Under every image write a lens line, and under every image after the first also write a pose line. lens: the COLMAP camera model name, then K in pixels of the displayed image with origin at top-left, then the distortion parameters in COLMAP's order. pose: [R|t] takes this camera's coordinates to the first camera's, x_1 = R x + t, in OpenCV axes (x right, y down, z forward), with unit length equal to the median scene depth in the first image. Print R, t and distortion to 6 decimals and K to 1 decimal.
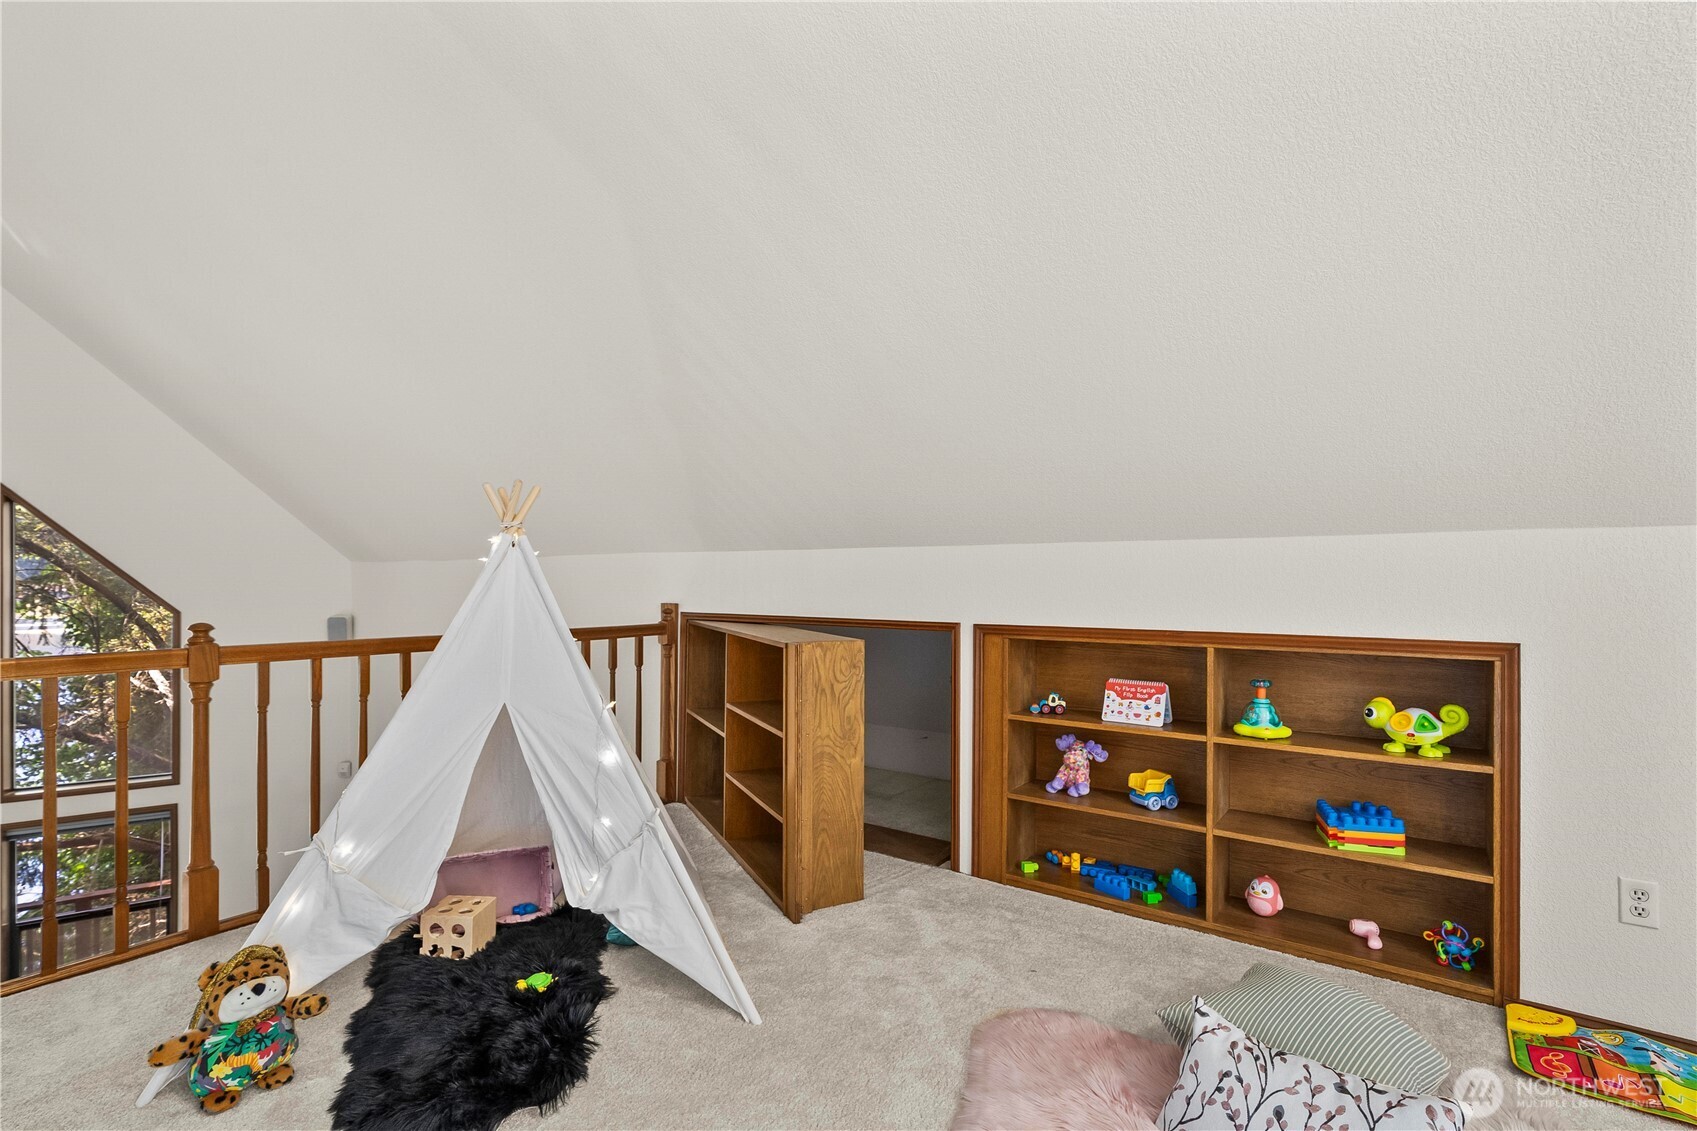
lens RADIAL K [[781.5, 0, 859.1], [0, 781.5, 585.7], [0, 0, 1]] dist [0.003938, -0.000579]
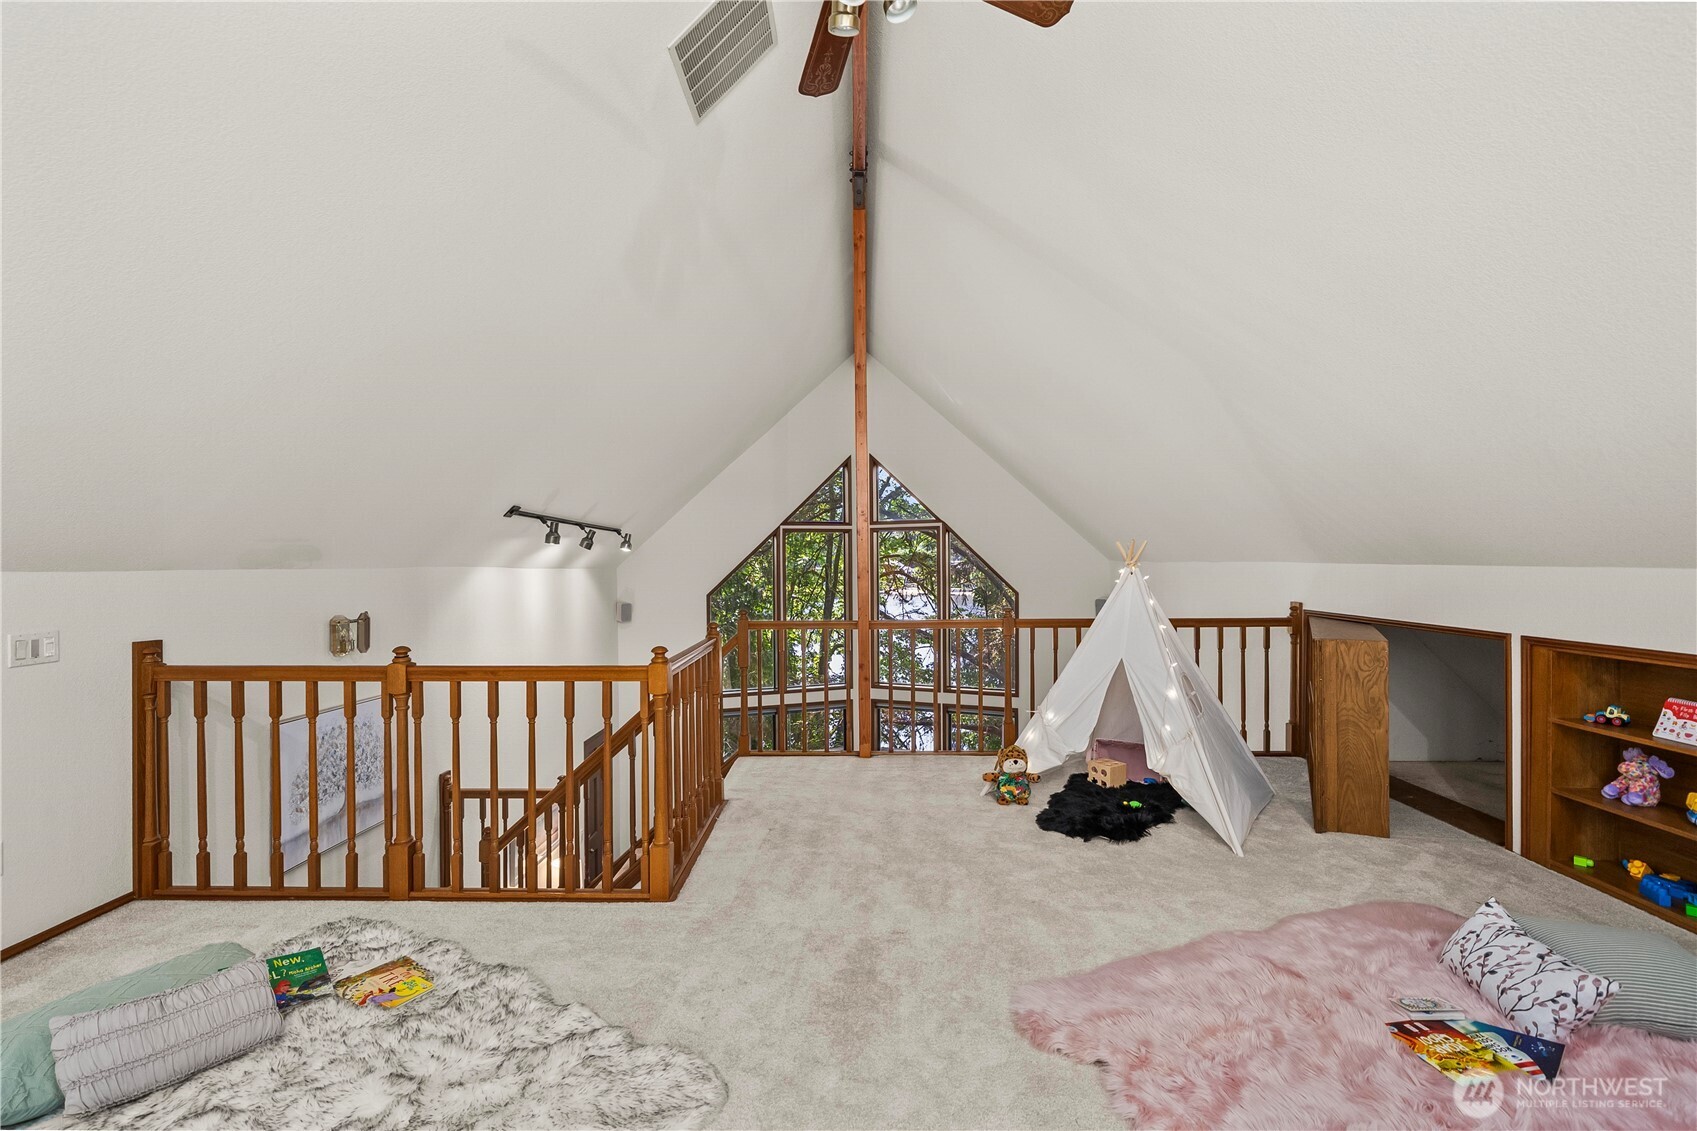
lens RADIAL K [[781.5, 0, 848.0], [0, 781.5, 565.3], [0, 0, 1]] dist [0.003938, -0.000579]
pose [[0.577605, 0.001662, -0.816314, 0.563449], [0.002766, 0.999988, 0.003992, -0.066697], [0.816311, -0.004564, 0.577594, -0.508610]]
